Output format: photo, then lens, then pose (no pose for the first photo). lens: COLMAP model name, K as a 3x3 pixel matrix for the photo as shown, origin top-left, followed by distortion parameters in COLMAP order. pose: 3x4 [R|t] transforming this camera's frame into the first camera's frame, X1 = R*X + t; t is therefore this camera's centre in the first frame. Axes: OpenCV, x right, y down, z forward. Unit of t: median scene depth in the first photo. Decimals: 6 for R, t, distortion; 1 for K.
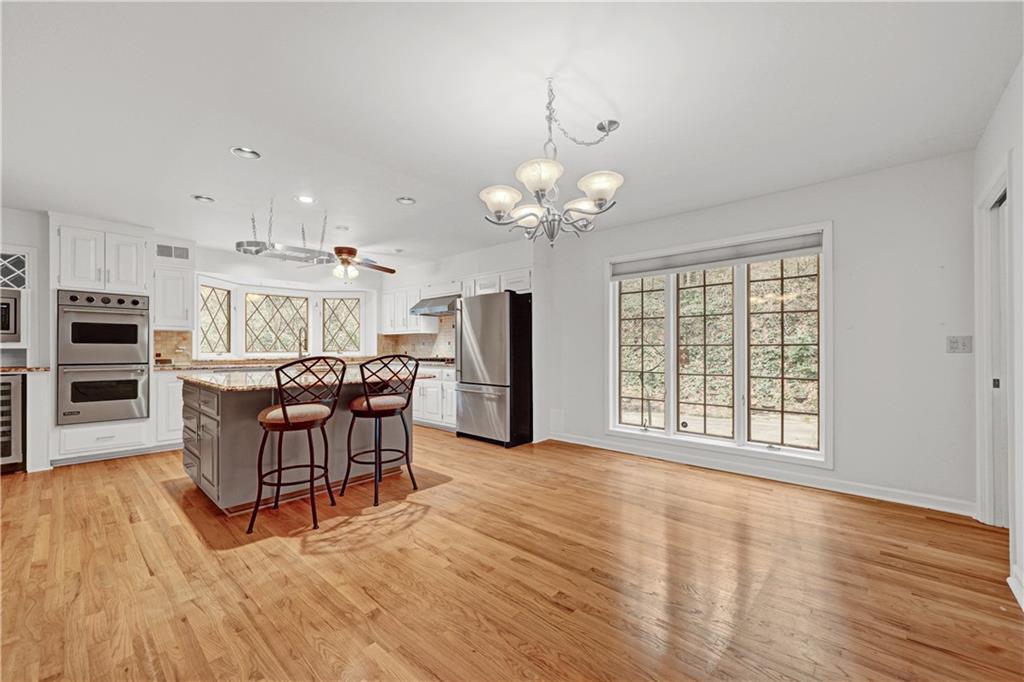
lens RADIAL K [[415.8, 0, 508.9], [0, 415.8, 345.6], [0, 0, 1]] dist [0.001142, 0.000586]
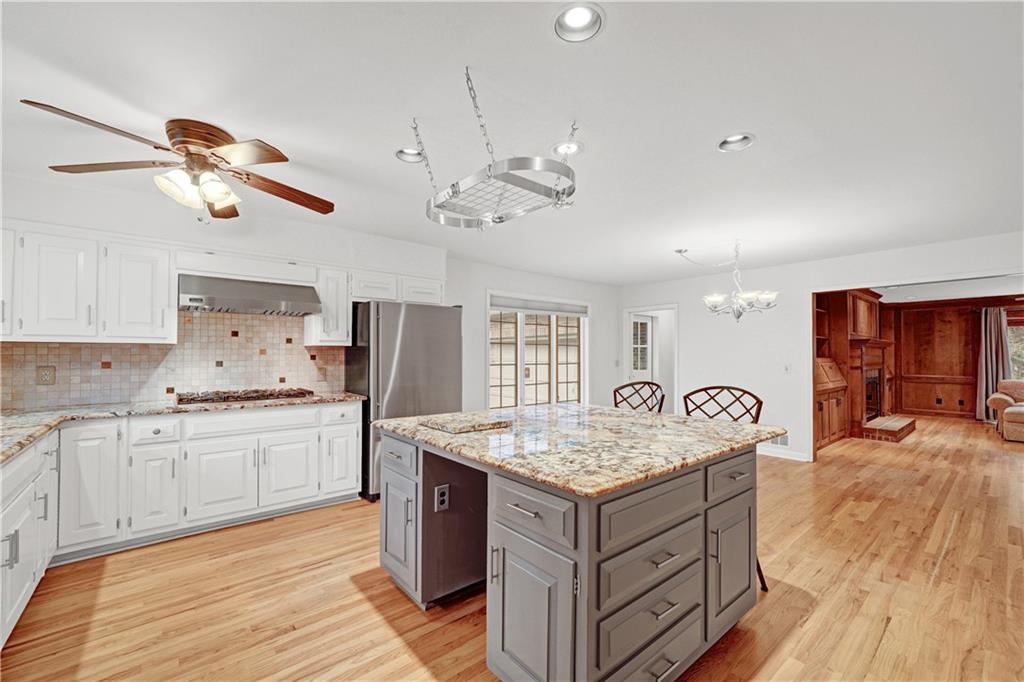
lens RADIAL K [[416.6, 0, 494.2], [0, 416.6, 351.5], [0, 0, 1]] dist [0.000252, 0.000123]
pose [[0.144140, 0.010090, 0.989506, -1.032648], [-0.007317, 0.999932, -0.009131, -0.031911], [-0.989530, -0.005924, 0.144203, 0.935887]]
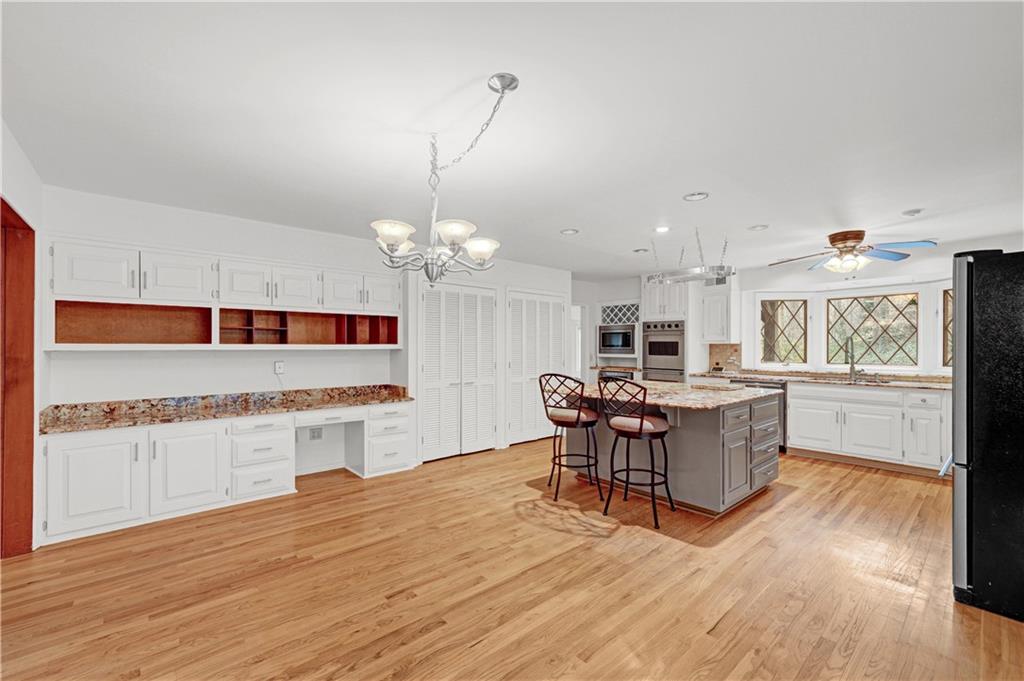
lens RADIAL K [[414.4, 0, 516.1], [0, 414.4, 345.5], [0, 0, 1]] dist [-0.000802, -0.000059]
pose [[-0.095196, -0.002025, -0.995456, 0.585711], [0.003096, 0.999992, -0.002330, -0.040423], [0.995454, -0.003304, -0.095189, 0.662287]]
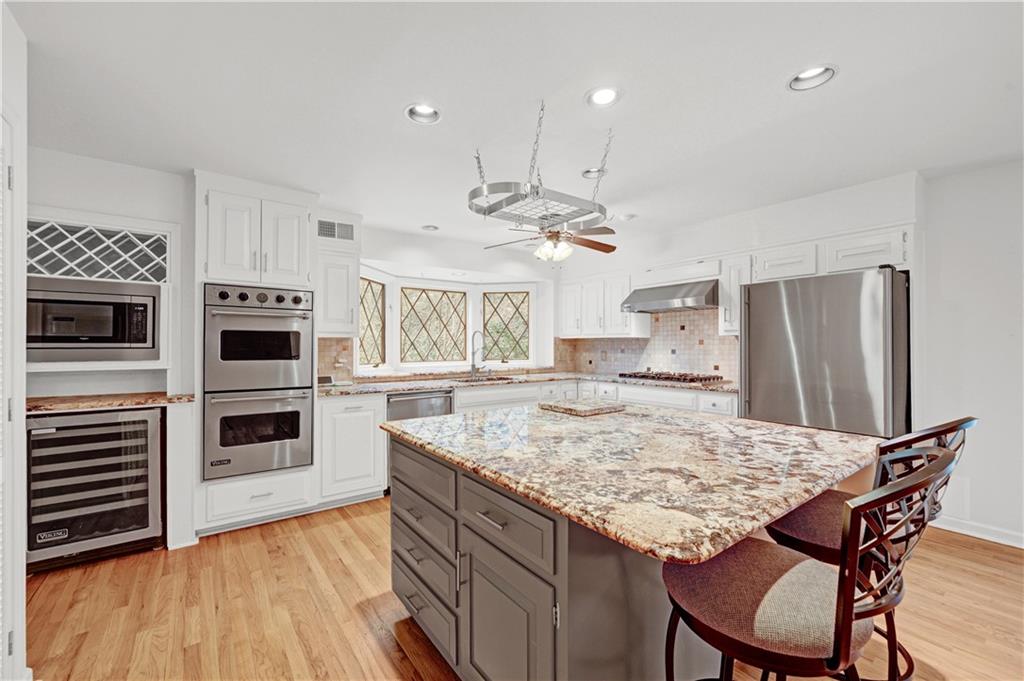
lens RADIAL K [[419.8, 0, 509.2], [0, 419.8, 340.0], [0, 0, 1]] dist [-0.009238, -0.000103]
pose [[0.981859, -0.002602, -0.189593, -0.461809], [0.001518, 0.999982, -0.005863, -0.035744], [0.189605, 0.005468, 0.981845, 0.422127]]
